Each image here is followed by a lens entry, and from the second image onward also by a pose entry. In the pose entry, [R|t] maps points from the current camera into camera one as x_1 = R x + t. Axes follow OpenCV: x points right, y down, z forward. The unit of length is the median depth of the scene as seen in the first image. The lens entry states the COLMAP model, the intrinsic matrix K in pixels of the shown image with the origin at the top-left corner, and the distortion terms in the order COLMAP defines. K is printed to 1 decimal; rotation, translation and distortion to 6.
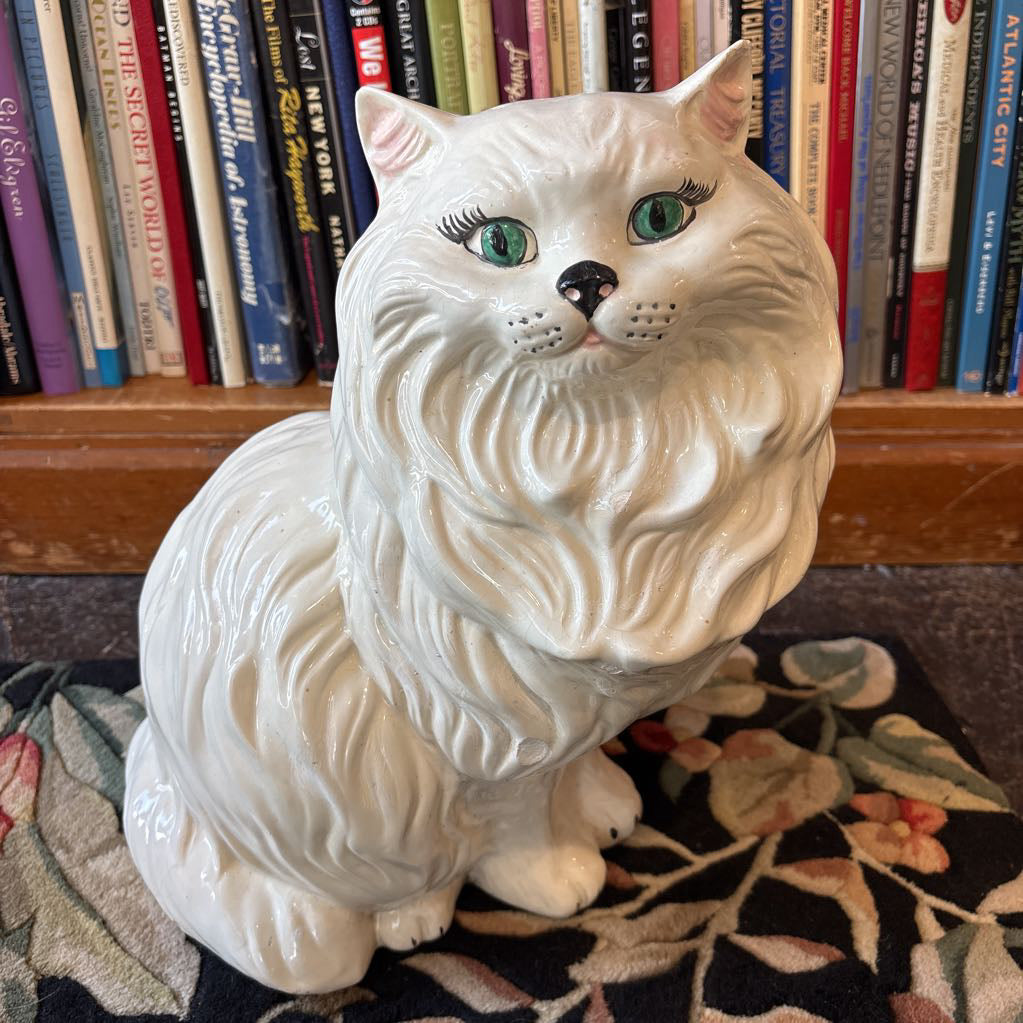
lens RADIAL K [[983.6, 0, 480.7], [0, 983.6, 513.0], [0, 0, 1]] dist [0.104012, -0.214329]
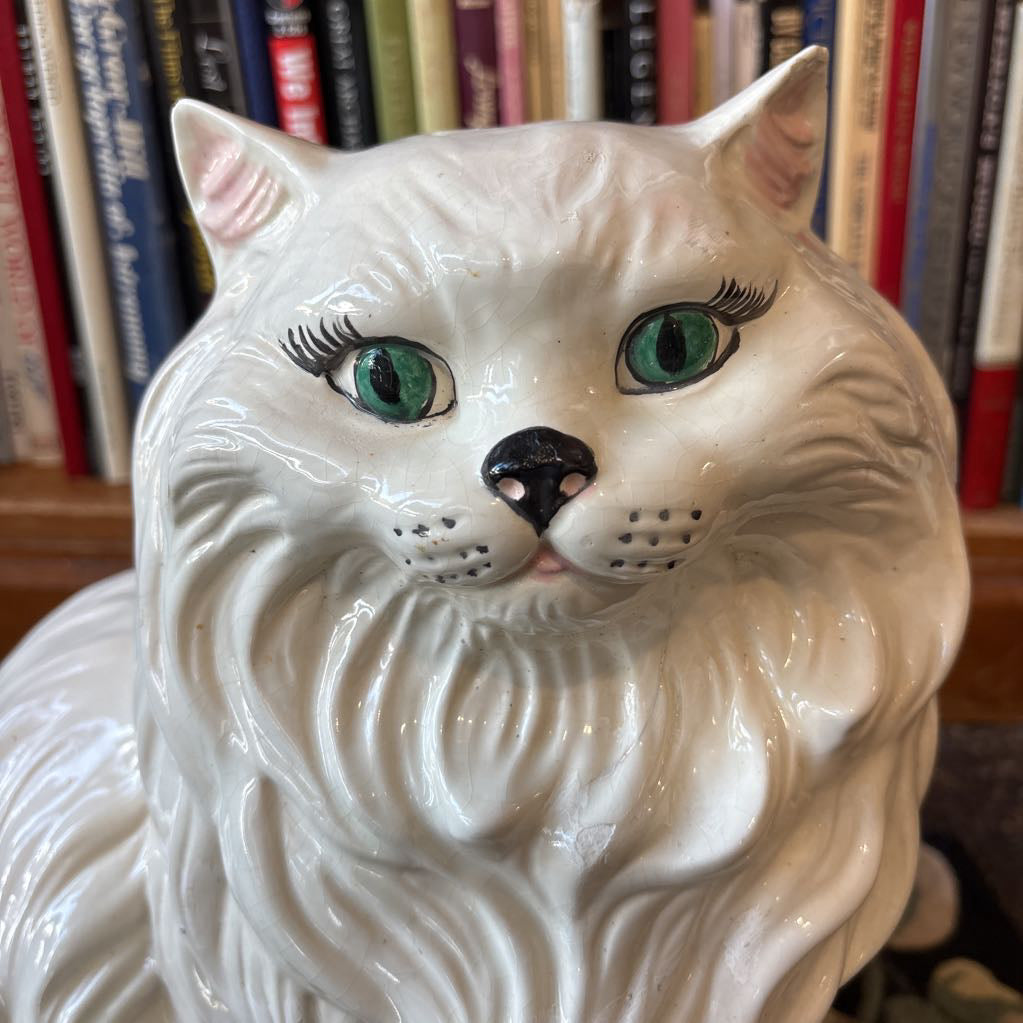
lens RADIAL K [[983.6, 0, 480.7], [0, 983.6, 513.0], [0, 0, 1]] dist [0.104012, -0.214329]
pose [[0.999468, 0.031025, 0.010077, 0.065735], [-0.030643, 0.998881, -0.036018, -0.172614], [-0.011183, 0.035690, 0.999300, 0.430818]]
